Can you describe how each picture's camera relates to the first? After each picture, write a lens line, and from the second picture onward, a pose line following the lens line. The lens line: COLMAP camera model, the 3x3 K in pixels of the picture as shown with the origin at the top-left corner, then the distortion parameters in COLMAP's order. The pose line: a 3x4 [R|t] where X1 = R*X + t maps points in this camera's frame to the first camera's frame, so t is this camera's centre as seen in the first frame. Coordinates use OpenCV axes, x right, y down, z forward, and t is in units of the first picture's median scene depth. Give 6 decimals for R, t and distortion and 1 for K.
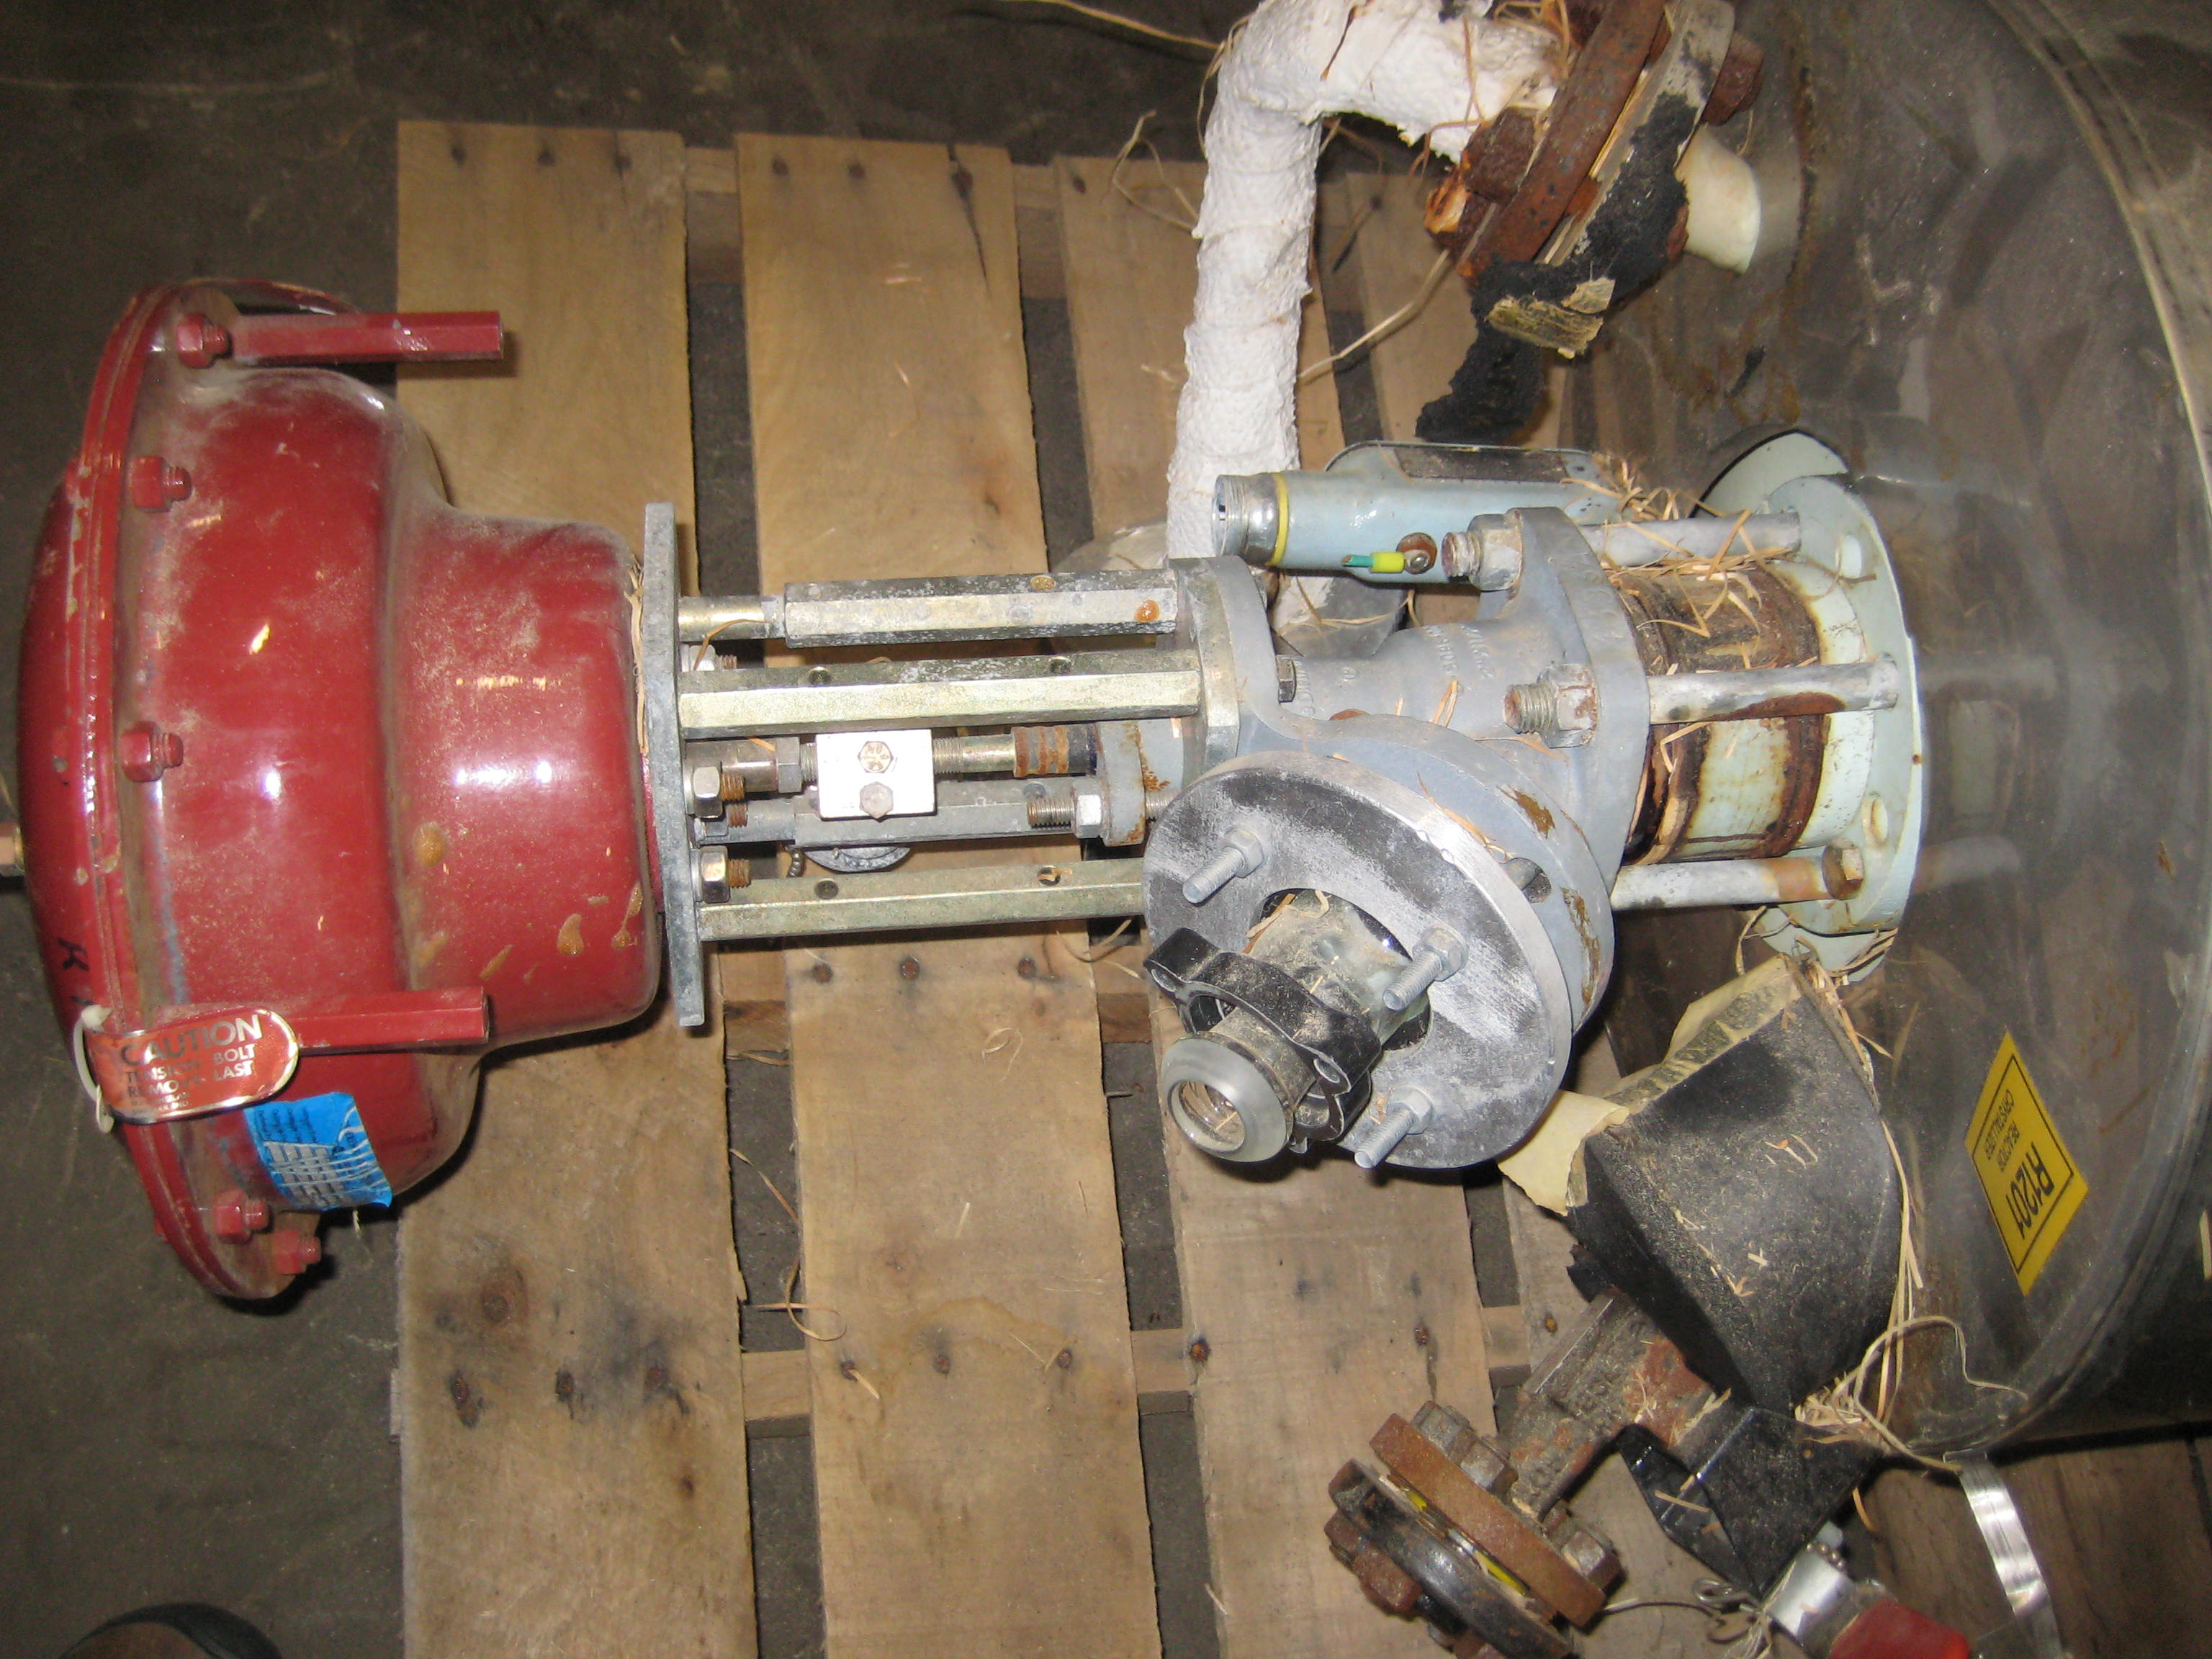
lens RADIAL K [[2325.5, 0, 1106.0], [0, 2325.5, 829.5], [0, 0, 1]] dist [-0.173159, 0.158165]
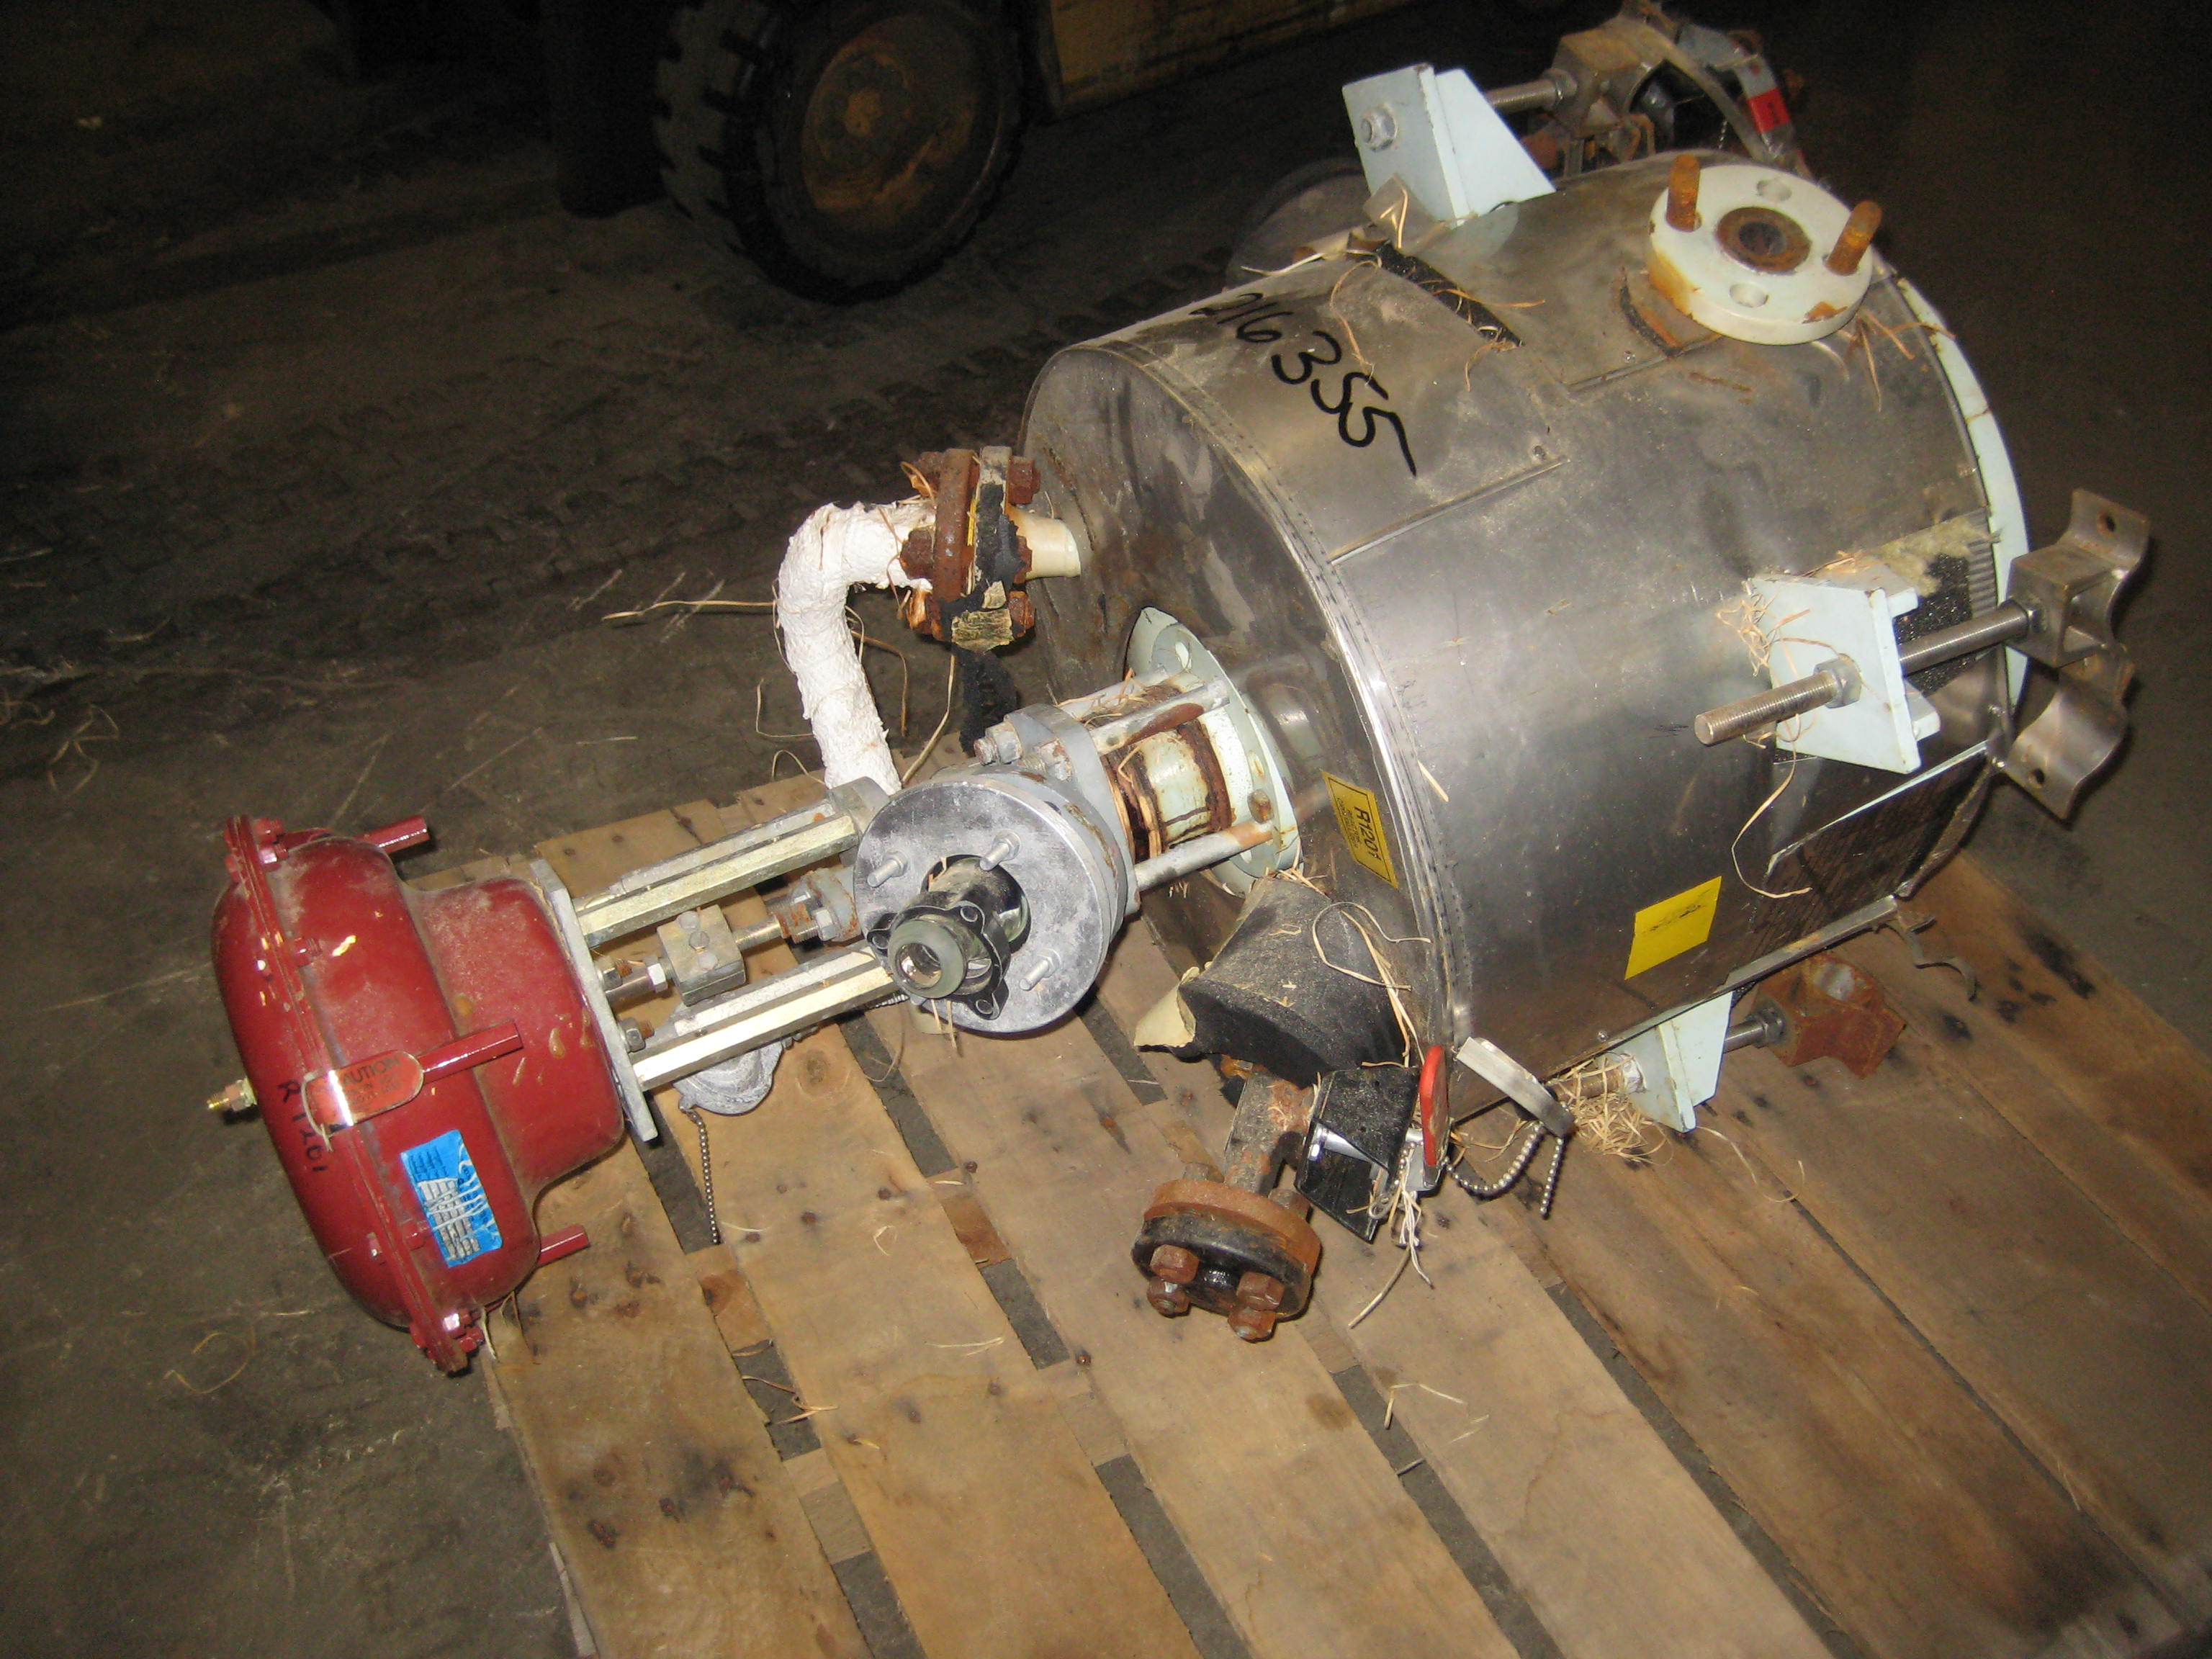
lens RADIAL K [[2325.5, 0, 1106.0], [0, 2325.5, 829.5], [0, 0, 1]] dist [-0.173159, 0.158165]
pose [[0.917857, -0.373633, 0.133931, -0.019353], [0.393711, 0.814286, -0.426532, 0.717953], [0.050308, 0.444225, 0.894501, -0.534700]]
